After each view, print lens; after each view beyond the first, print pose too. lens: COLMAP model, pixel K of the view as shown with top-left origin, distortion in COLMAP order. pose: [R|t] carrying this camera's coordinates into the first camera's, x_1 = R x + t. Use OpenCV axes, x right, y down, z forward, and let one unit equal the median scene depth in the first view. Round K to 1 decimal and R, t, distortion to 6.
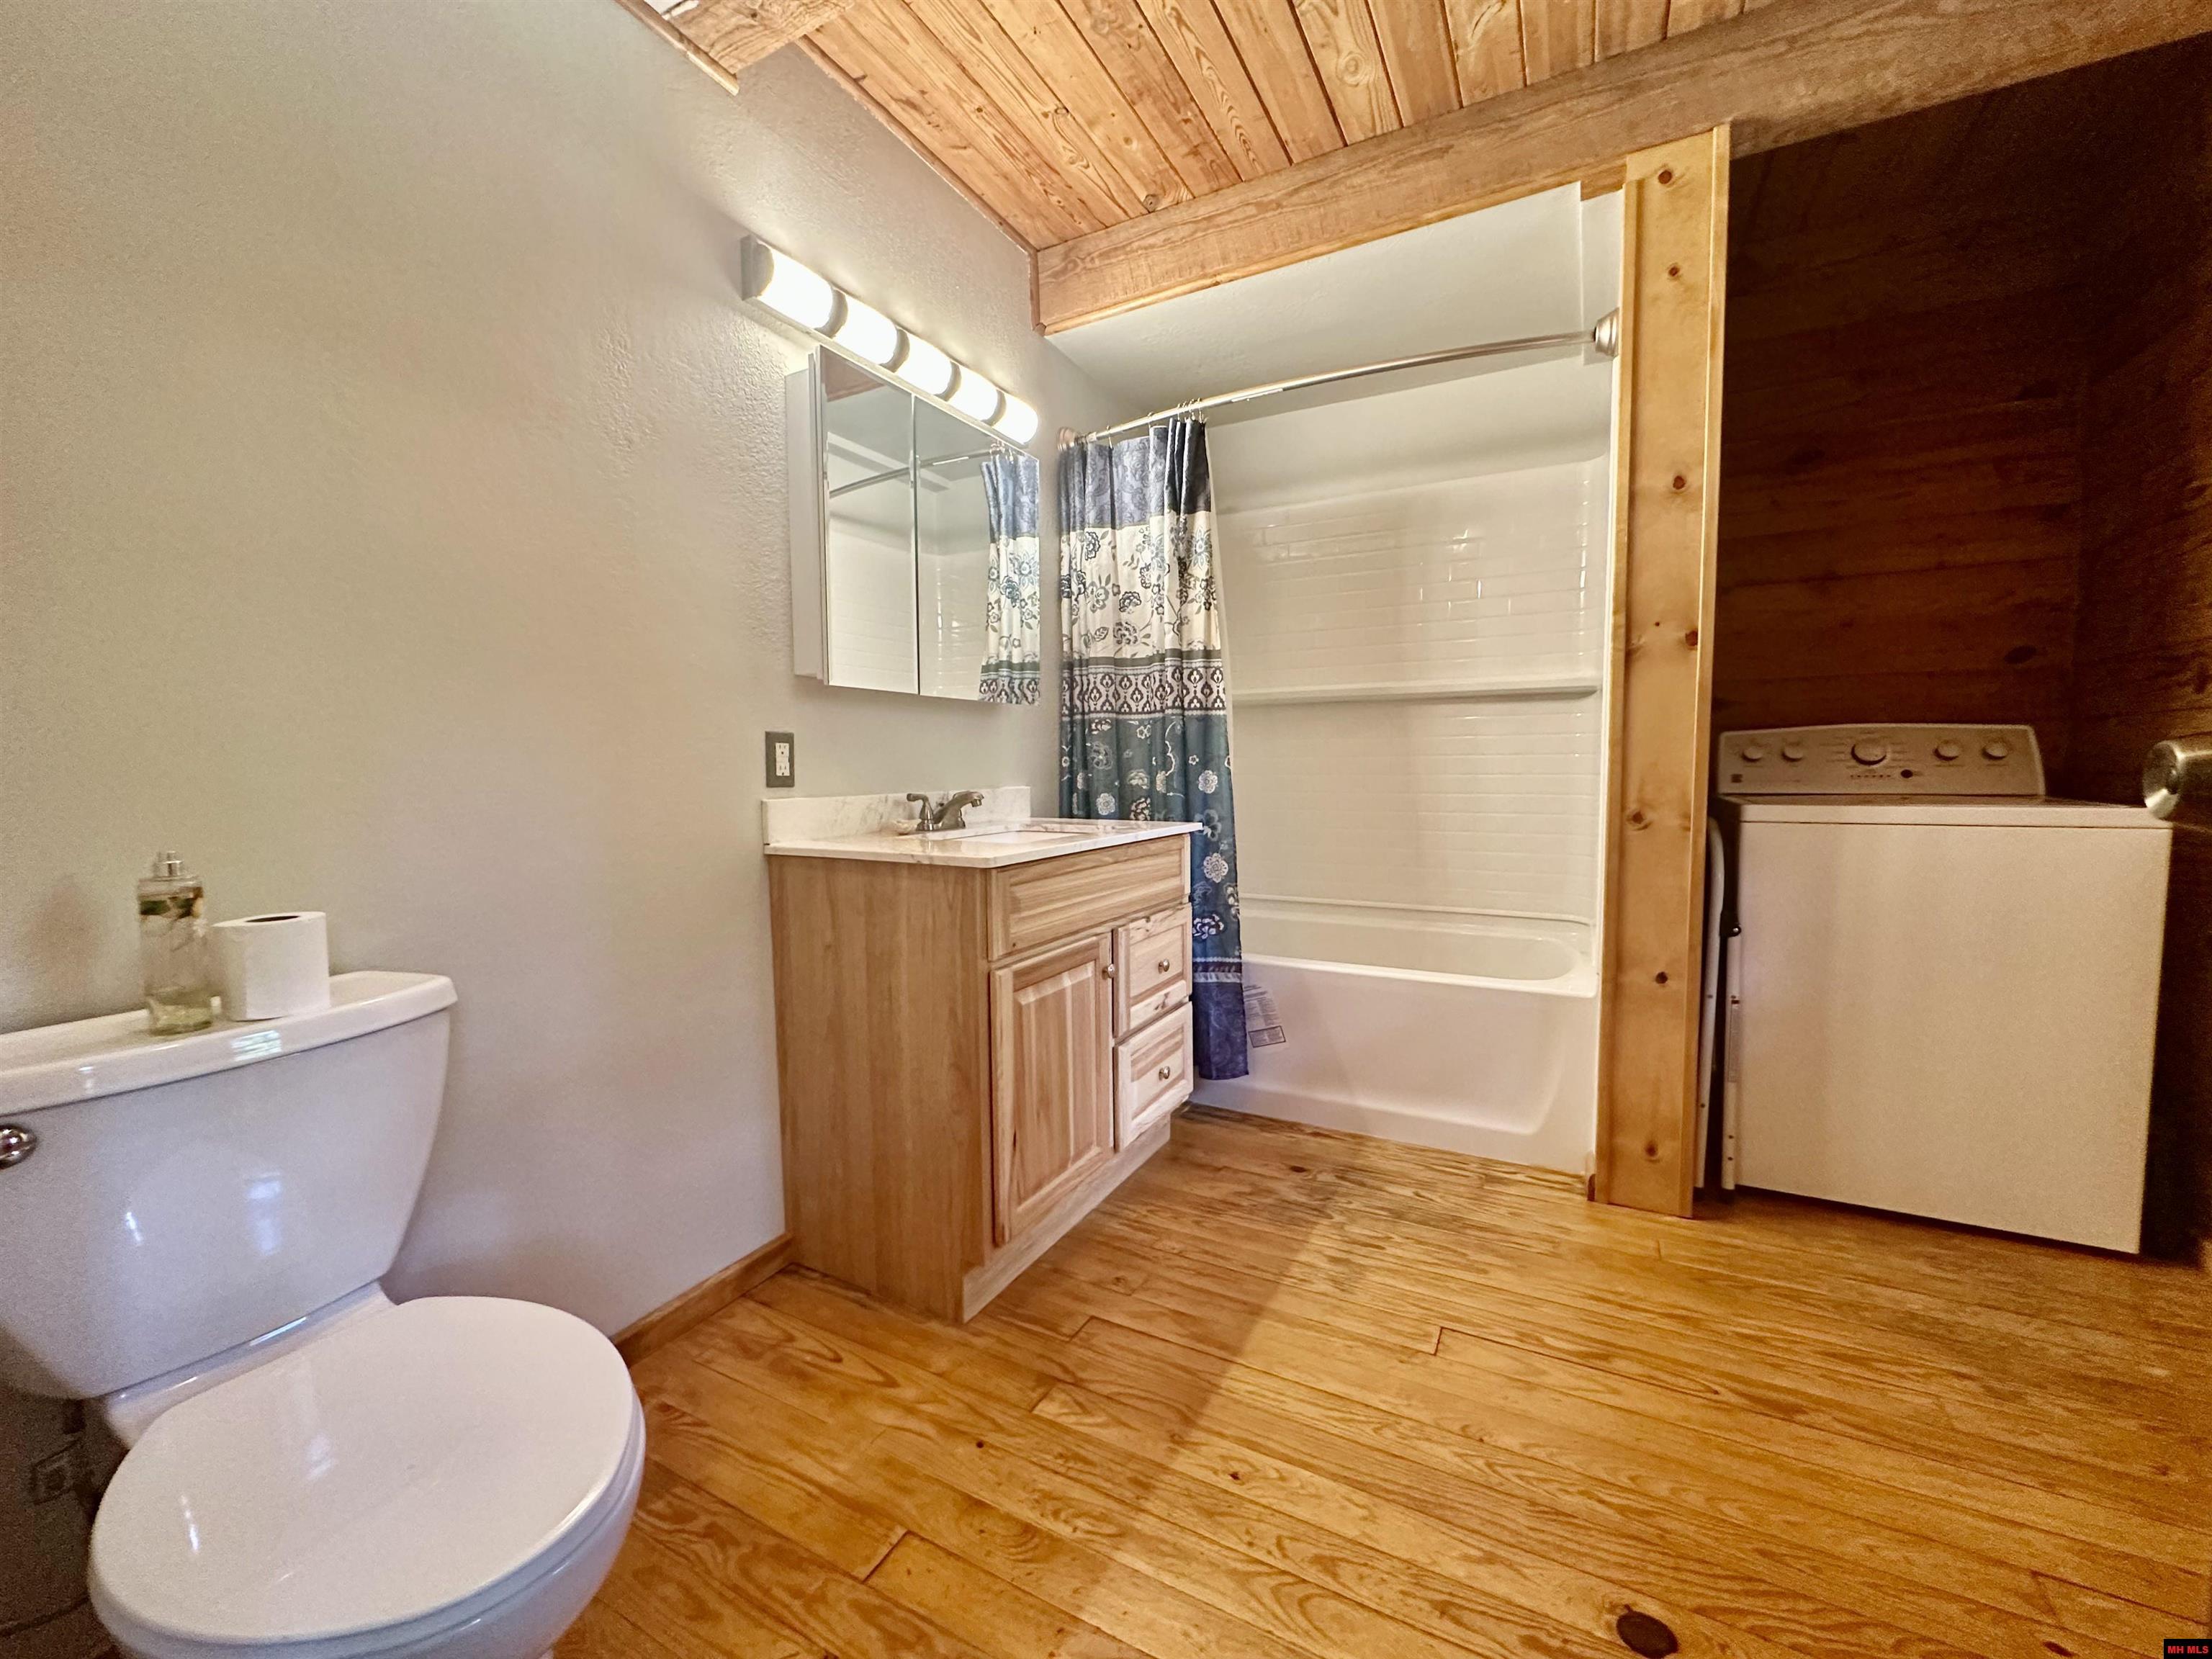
lens RADIAL K [[884.5, 0, 1106.4], [0, 884.5, 824.7], [0, 0, 1]] dist [-0.003034, 0.000782]
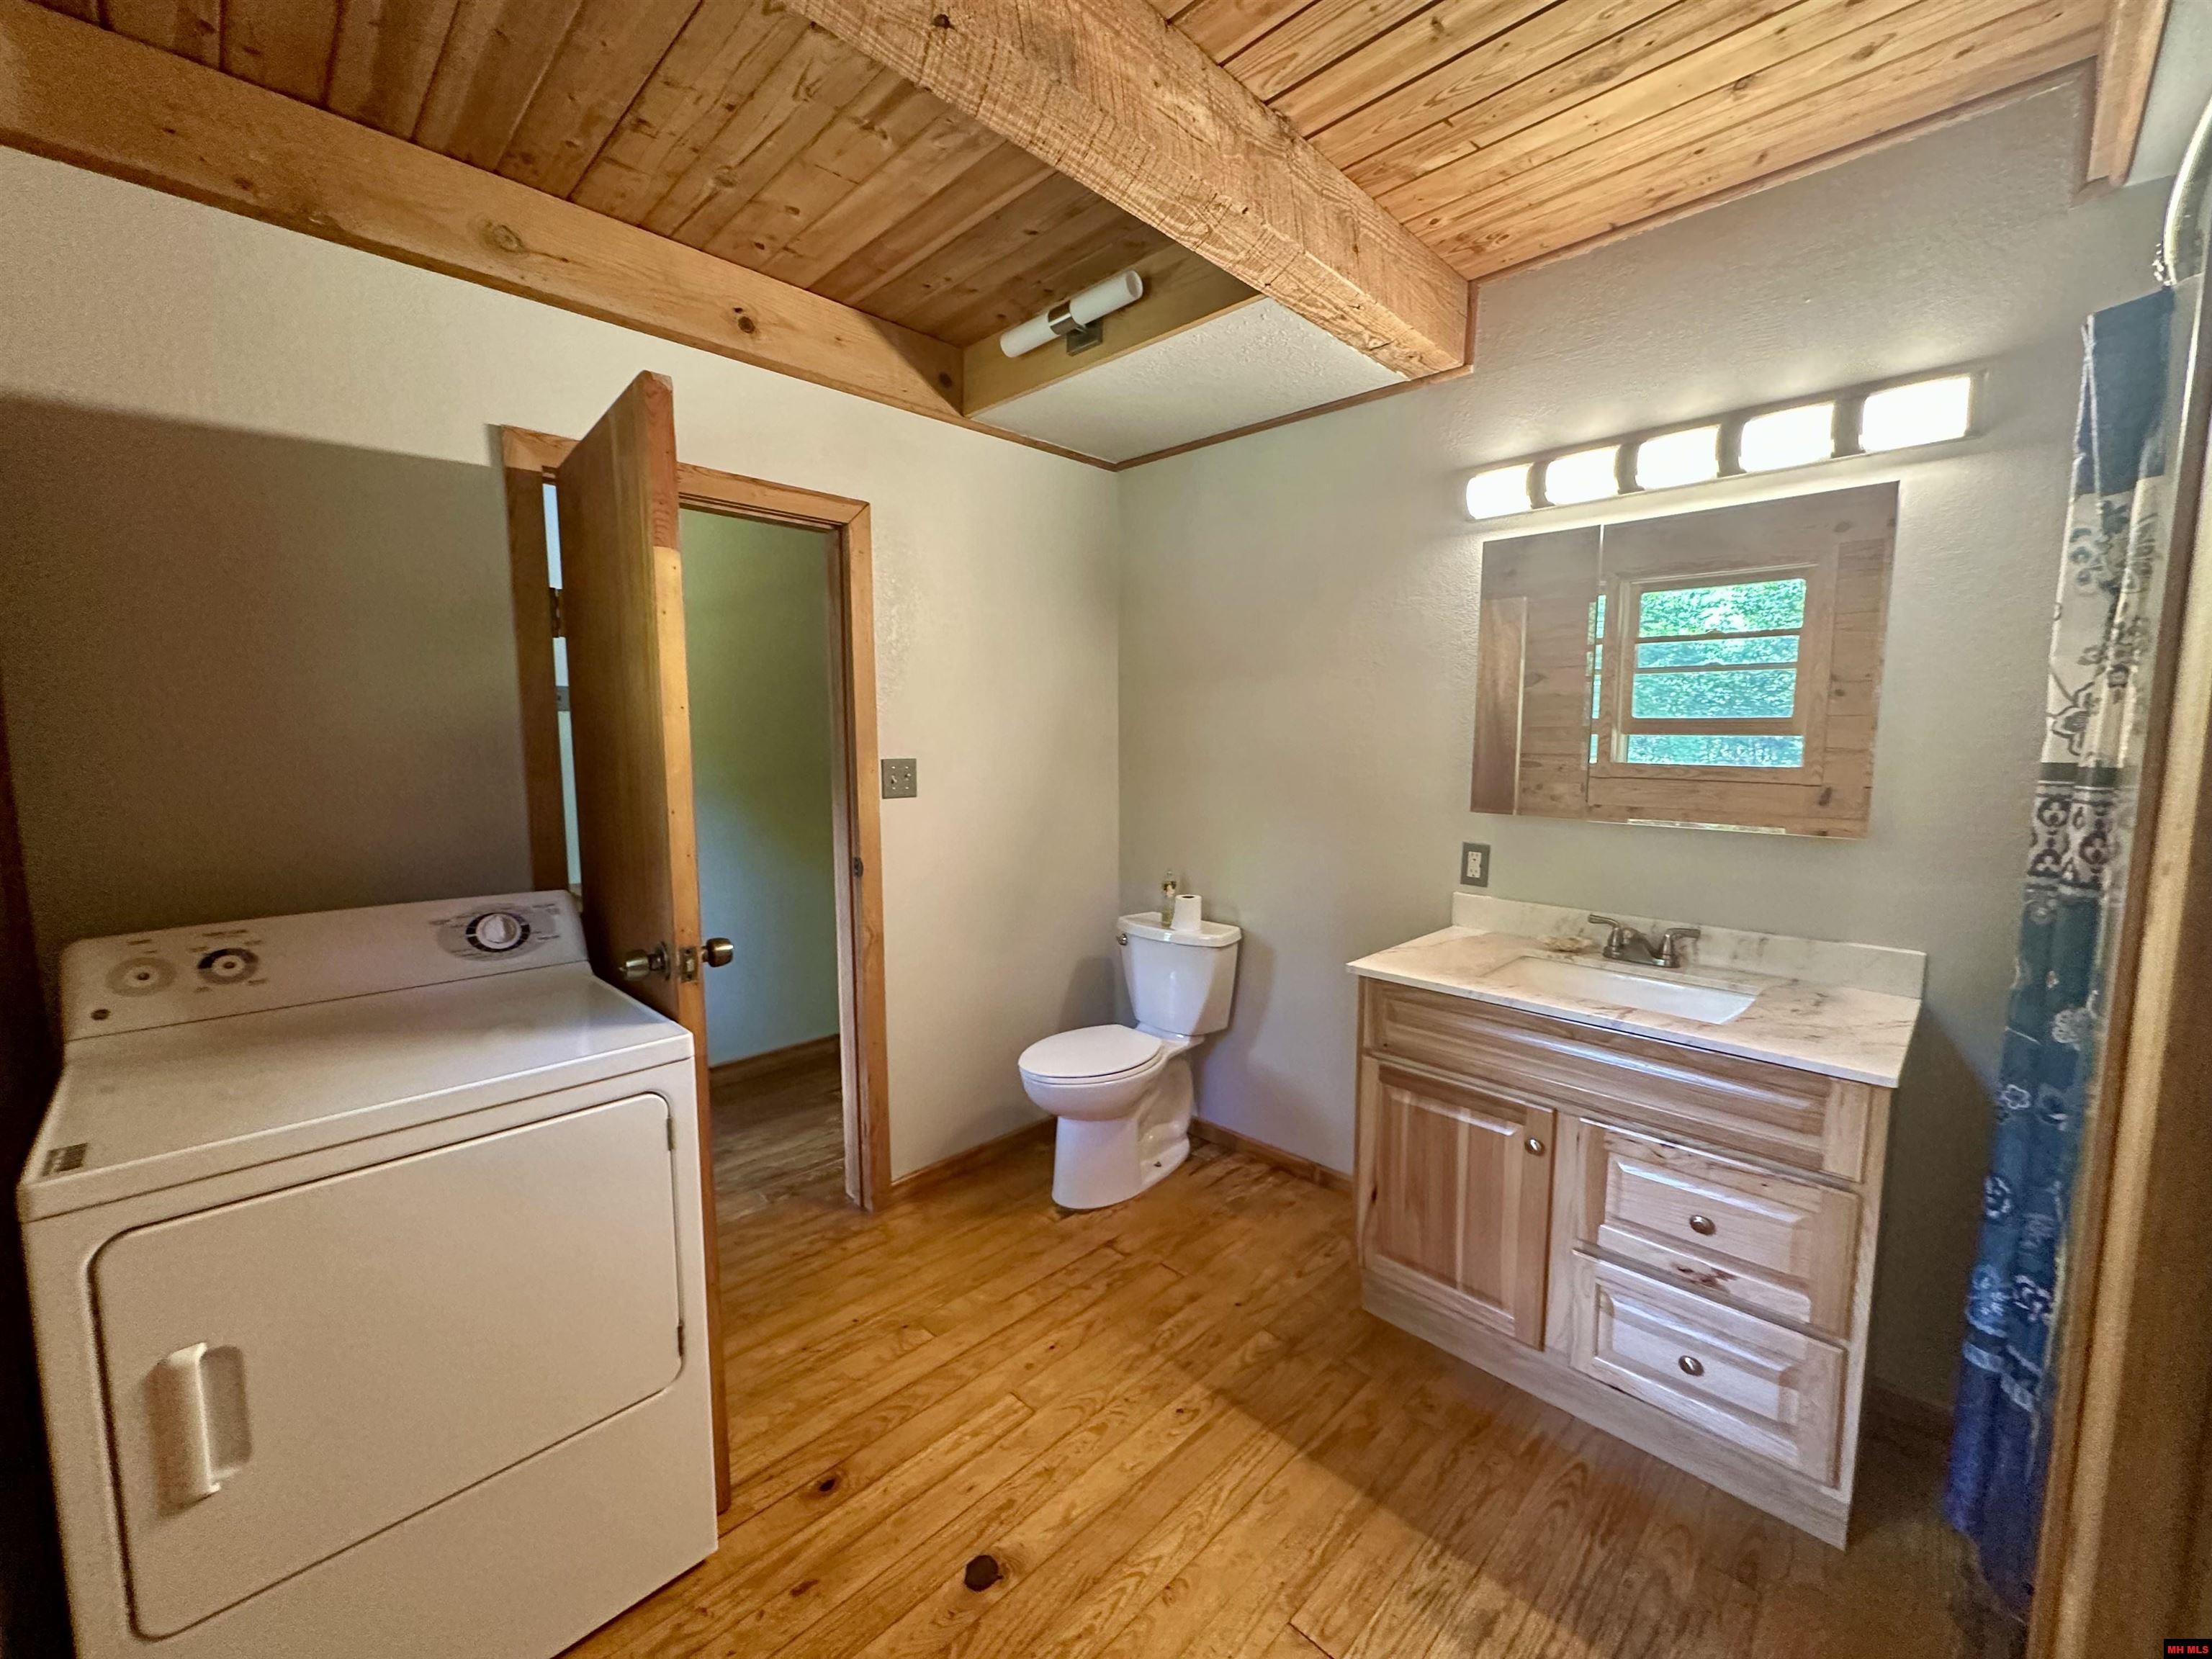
lens RADIAL K [[884.5, 0, 1105.9], [0, 884.5, 829.2], [0, 0, 1]] dist [-0.003034, 0.000782]
pose [[-0.284641, 0.114090, -0.951821, 1.040813], [-0.062620, 0.988559, 0.137220, -0.277328], [0.956587, 0.098661, -0.274240, 0.860297]]
